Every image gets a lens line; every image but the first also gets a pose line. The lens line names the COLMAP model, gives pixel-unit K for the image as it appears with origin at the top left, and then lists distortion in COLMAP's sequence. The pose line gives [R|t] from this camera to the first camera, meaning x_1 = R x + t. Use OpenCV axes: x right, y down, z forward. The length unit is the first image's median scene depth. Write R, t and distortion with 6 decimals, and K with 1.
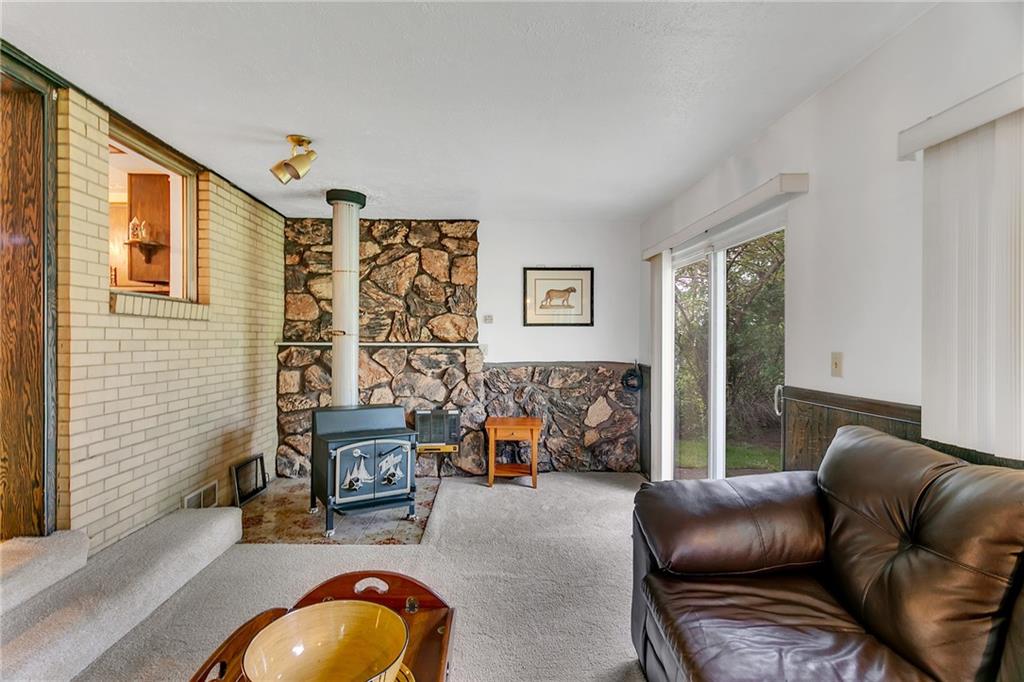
lens RADIAL K [[492.0, 0, 510.3], [0, 492.0, 339.4], [0, 0, 1]] dist [-0.002585, 0.003695]
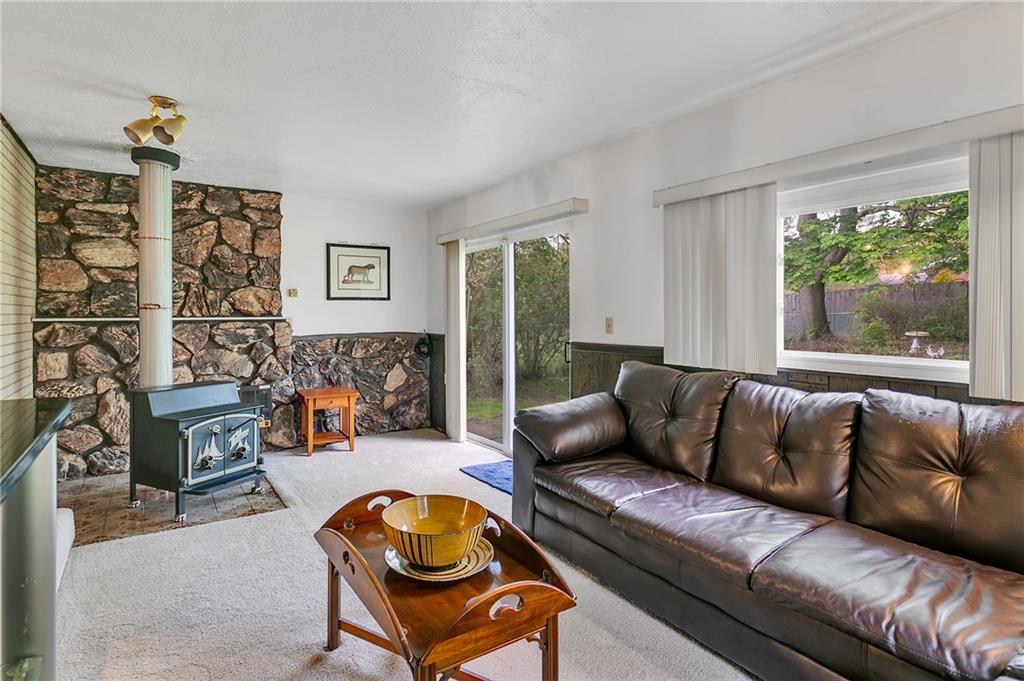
lens RADIAL K [[501.0, 0, 490.4], [0, 501.0, 315.8], [0, 0, 1]] dist [-0.003803, 0.003949]
pose [[0.860492, -0.010413, 0.509357, -0.236336], [0.008773, 0.999946, 0.005621, 0.003870], [-0.509388, -0.000369, 0.860537, -0.090919]]
